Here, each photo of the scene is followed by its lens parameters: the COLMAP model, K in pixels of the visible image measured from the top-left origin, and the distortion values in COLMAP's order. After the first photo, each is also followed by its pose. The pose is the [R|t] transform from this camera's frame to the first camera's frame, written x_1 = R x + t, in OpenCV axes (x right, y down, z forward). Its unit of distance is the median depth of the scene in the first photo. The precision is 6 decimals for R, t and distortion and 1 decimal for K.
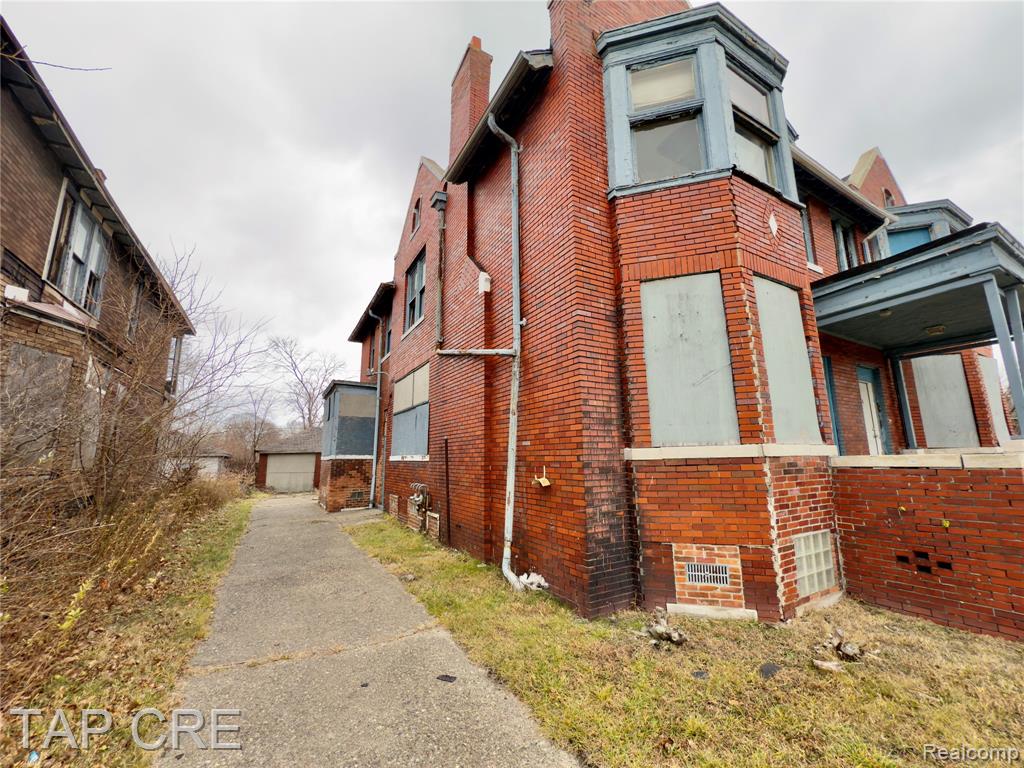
lens RADIAL K [[412.1, 0, 512.4], [0, 412.1, 383.4], [0, 0, 1]] dist [0.002287, -0.000929]
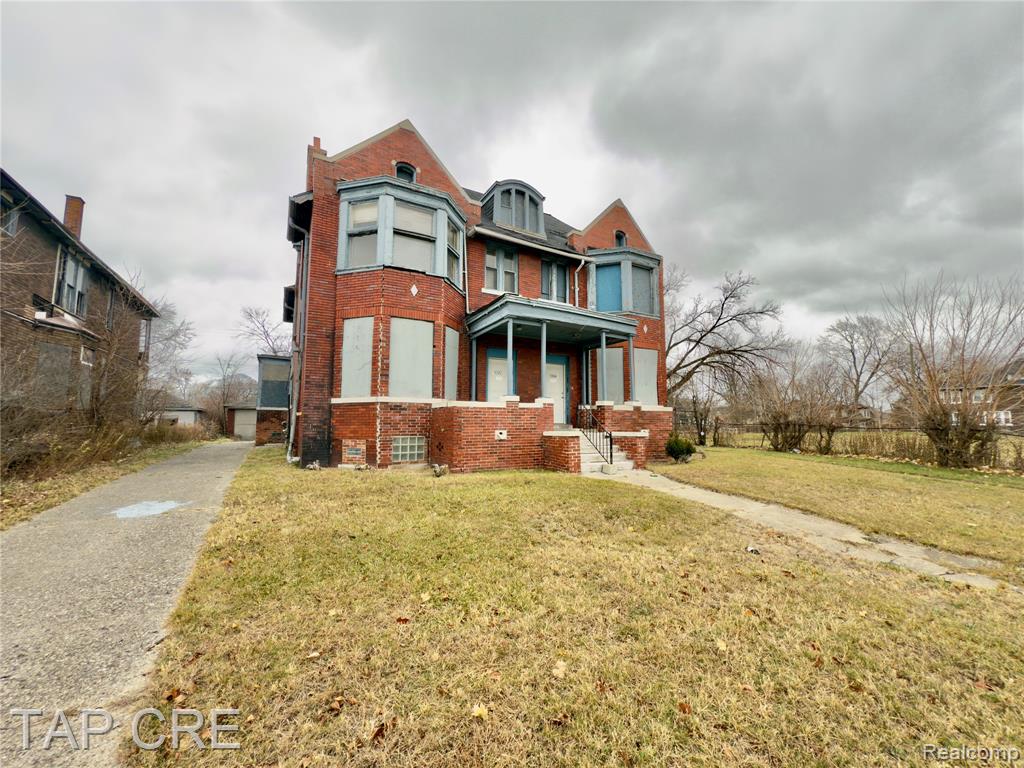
lens RADIAL K [[412.1, 0, 512.4], [0, 412.1, 383.2], [0, 0, 1]] dist [0.002287, -0.000929]
pose [[0.999903, 0.013912, 0.000781, 0.848015], [-0.013928, 0.996168, 0.086347, -0.084296], [0.000424, -0.086350, 0.996265, -0.798398]]
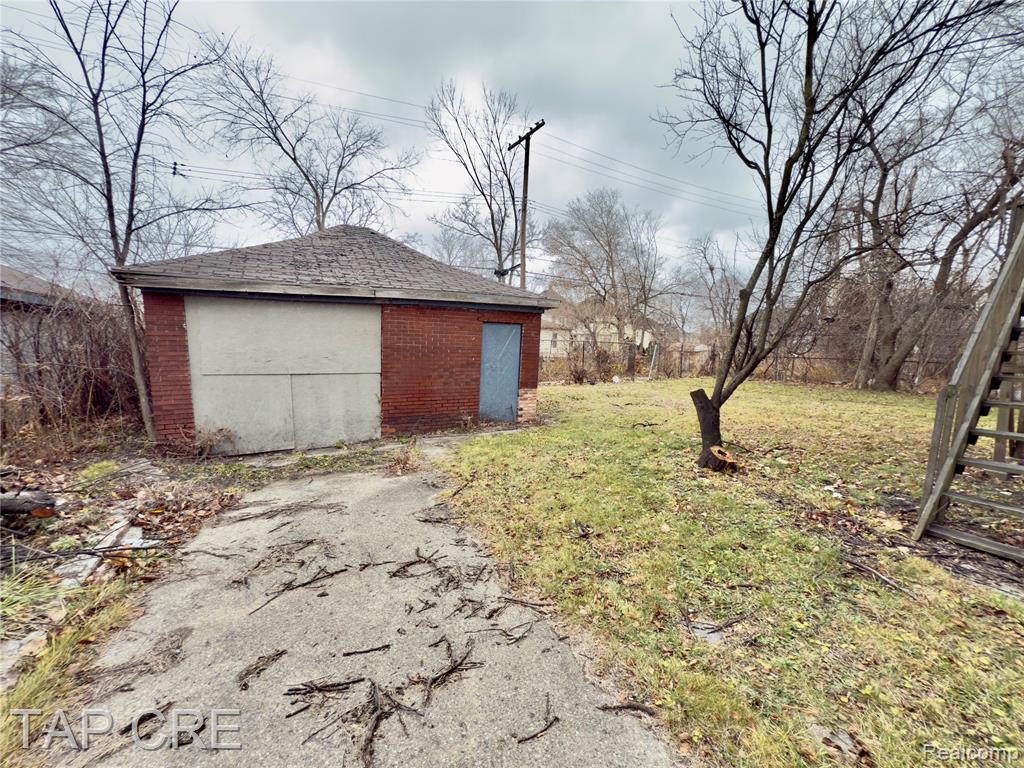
lens RADIAL K [[412.1, 0, 513.1], [0, 412.1, 387.5], [0, 0, 1]] dist [0.002287, -0.000929]
pose [[0.999762, 0.021028, -0.005780, -1.471696], [-0.018362, 0.954661, 0.297128, 0.546856], [0.011766, -0.296951, 0.954820, 2.779222]]
